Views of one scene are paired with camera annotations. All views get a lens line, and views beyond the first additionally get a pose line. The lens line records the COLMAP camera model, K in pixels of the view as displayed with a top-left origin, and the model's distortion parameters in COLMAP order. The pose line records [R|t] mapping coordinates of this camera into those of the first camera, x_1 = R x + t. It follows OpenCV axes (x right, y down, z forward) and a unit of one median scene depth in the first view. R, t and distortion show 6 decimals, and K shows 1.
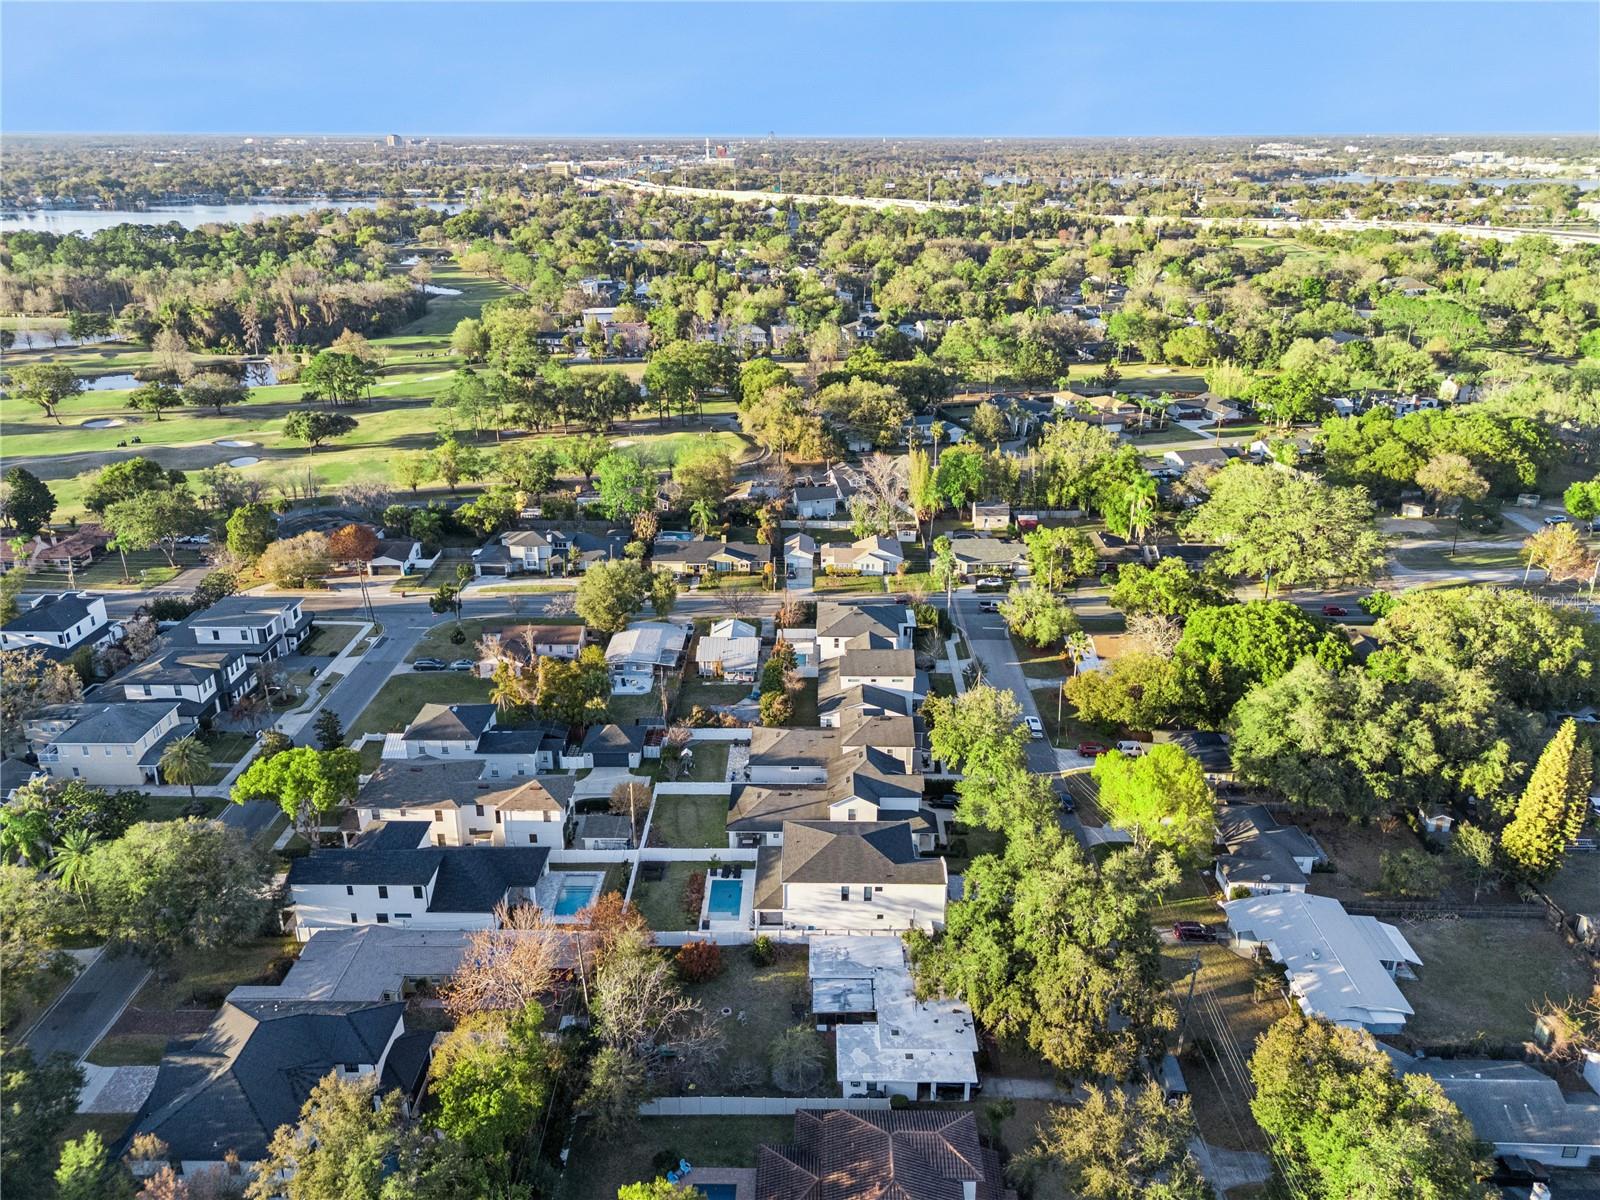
lens RADIAL K [[1178.2, 0, 793.4], [0, 1178.2, 591.9], [0, 0, 1]] dist [0.076957, -0.077080]
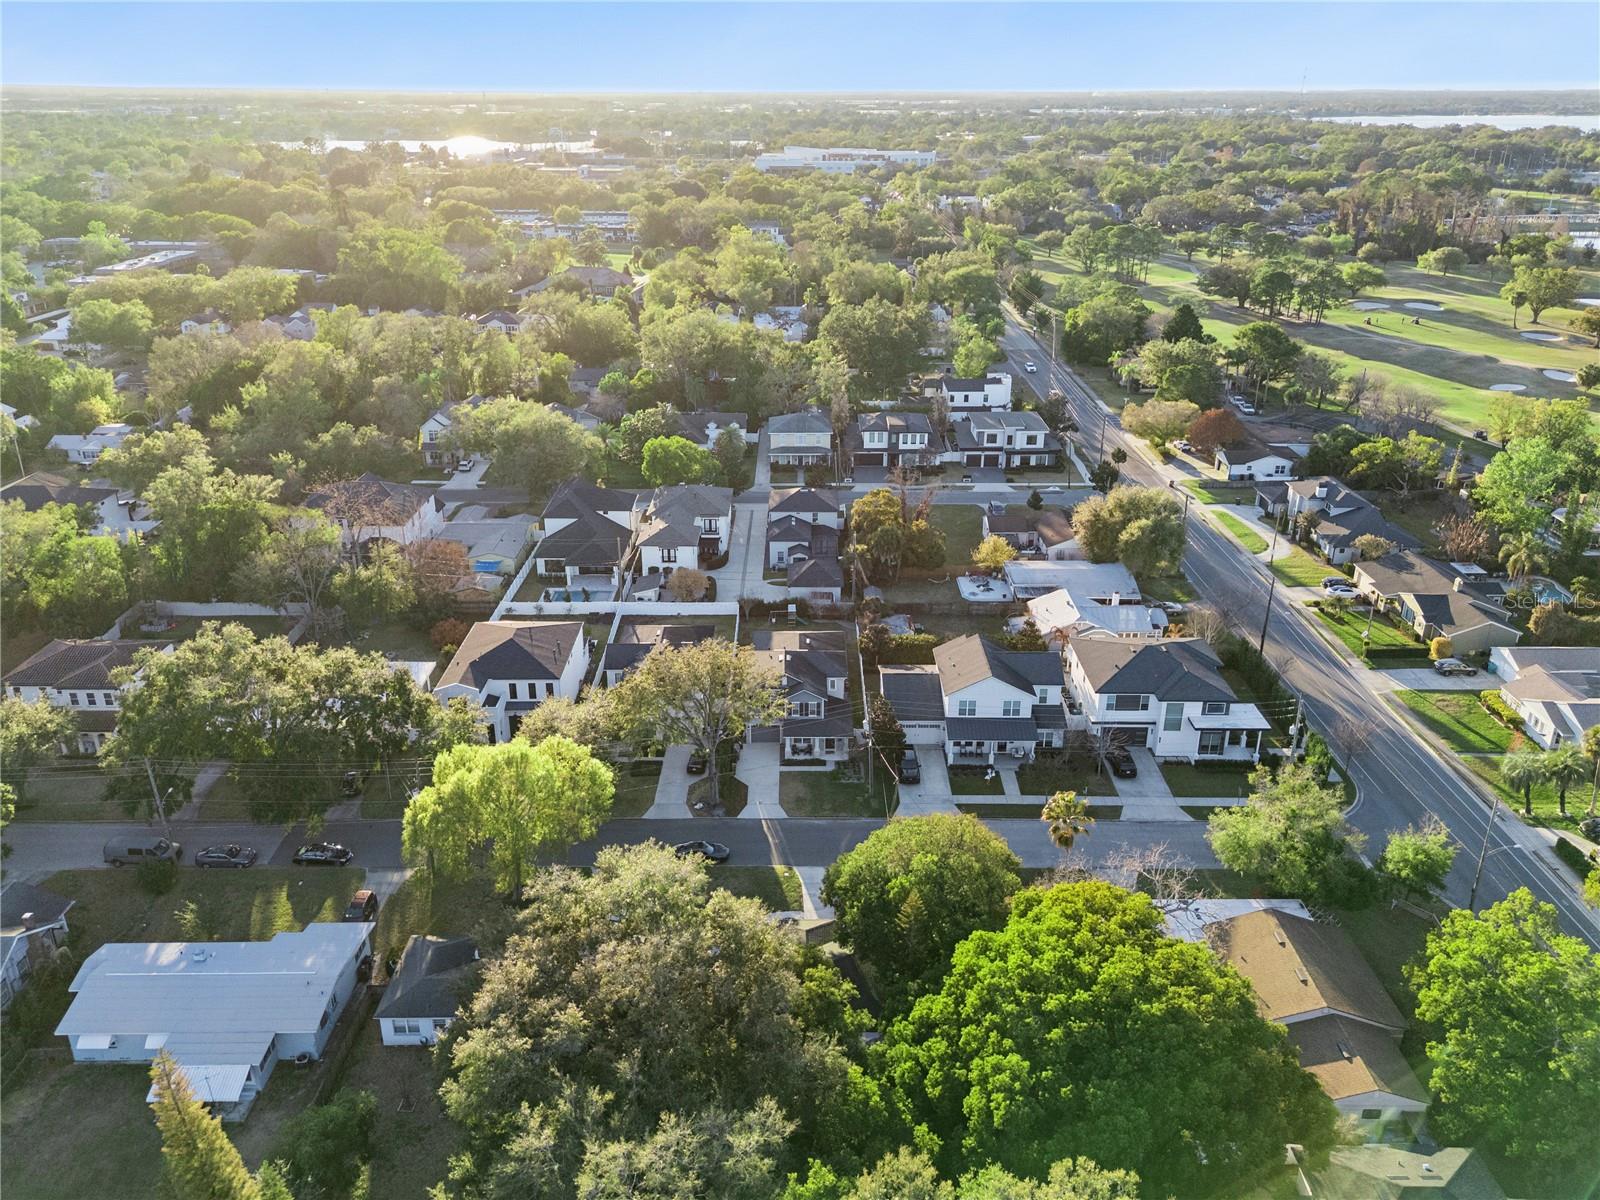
lens RADIAL K [[1178.2, 0, 793.4], [0, 1178.2, 591.9], [0, 0, 1]] dist [0.076957, -0.077080]
pose [[0.026124, 0.392947, -0.919190, 0.528966], [-0.360304, 0.861403, 0.358003, -0.145733], [0.932469, 0.321835, 0.164084, 0.582642]]
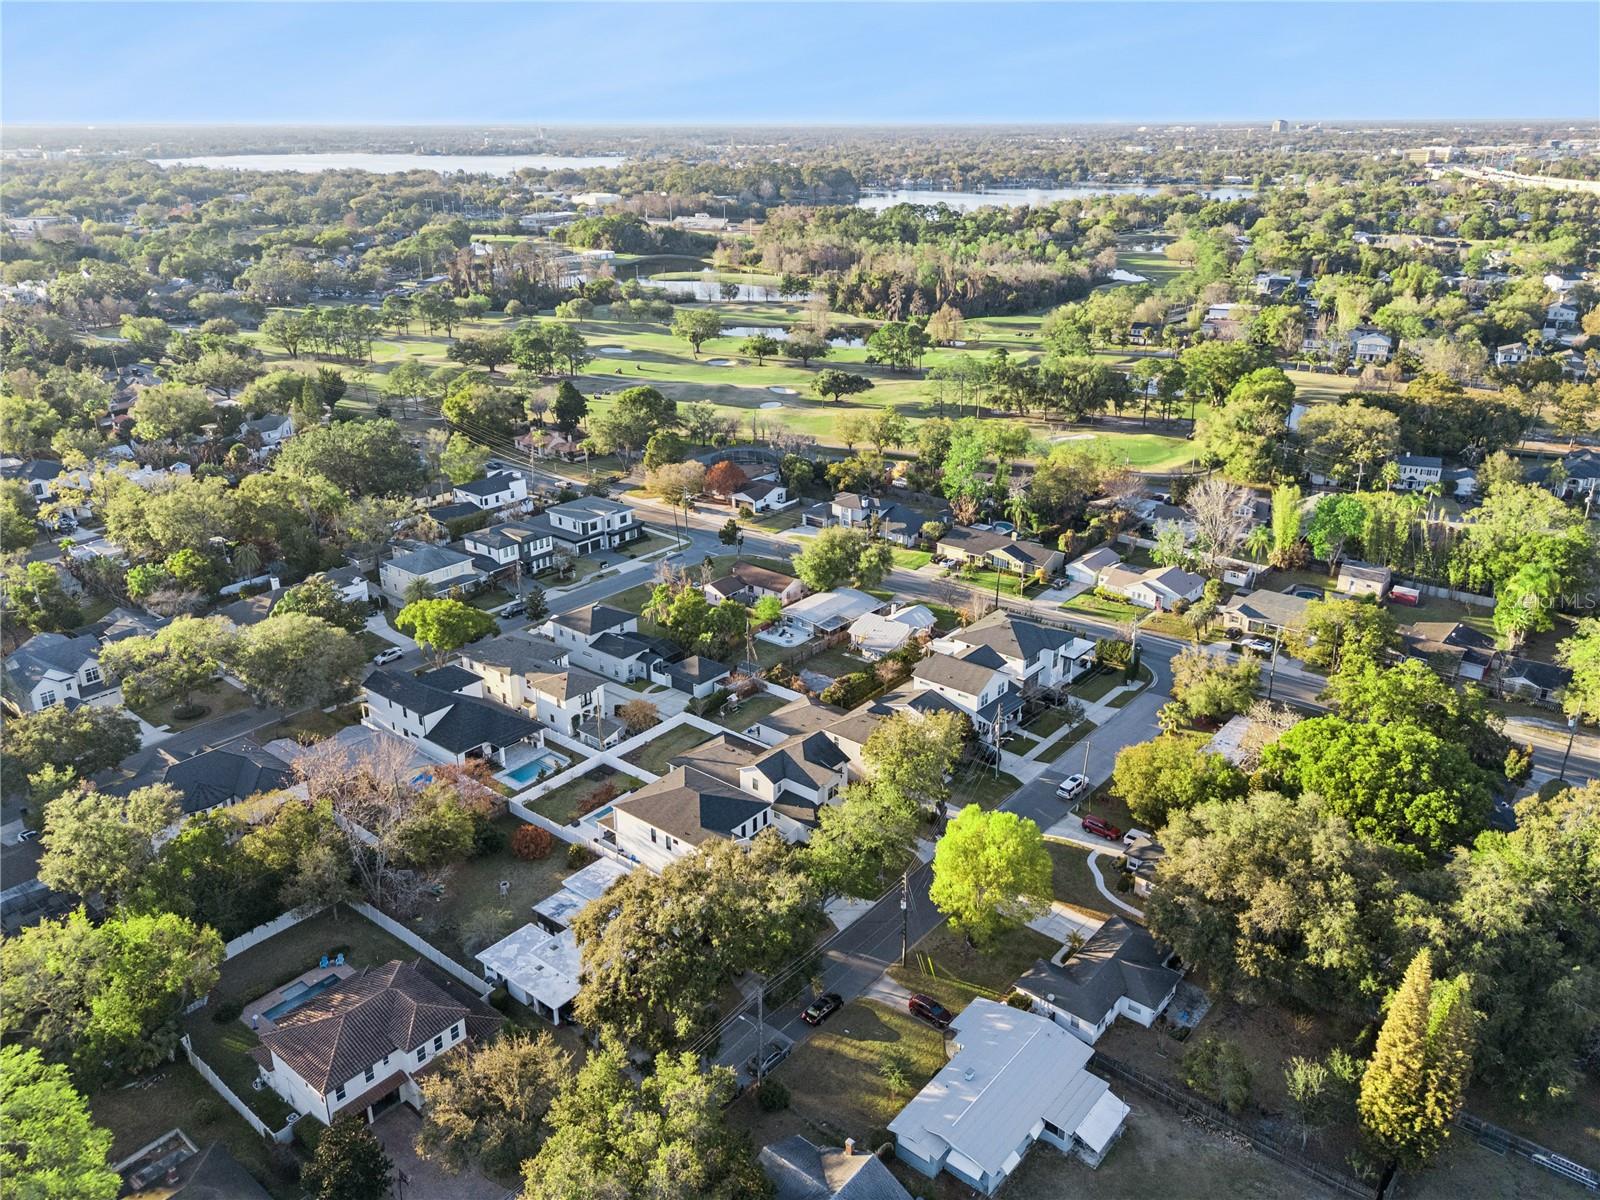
lens RADIAL K [[1175.6, 0, 794.2], [0, 1175.6, 605.6], [0, 0, 1]] dist [0.104453, -0.139921]
pose [[0.782188, 0.232908, -0.577872, 0.385155], [-0.221350, 0.970874, 0.091694, -0.039481], [0.582397, 0.056190, 0.810960, 0.106337]]
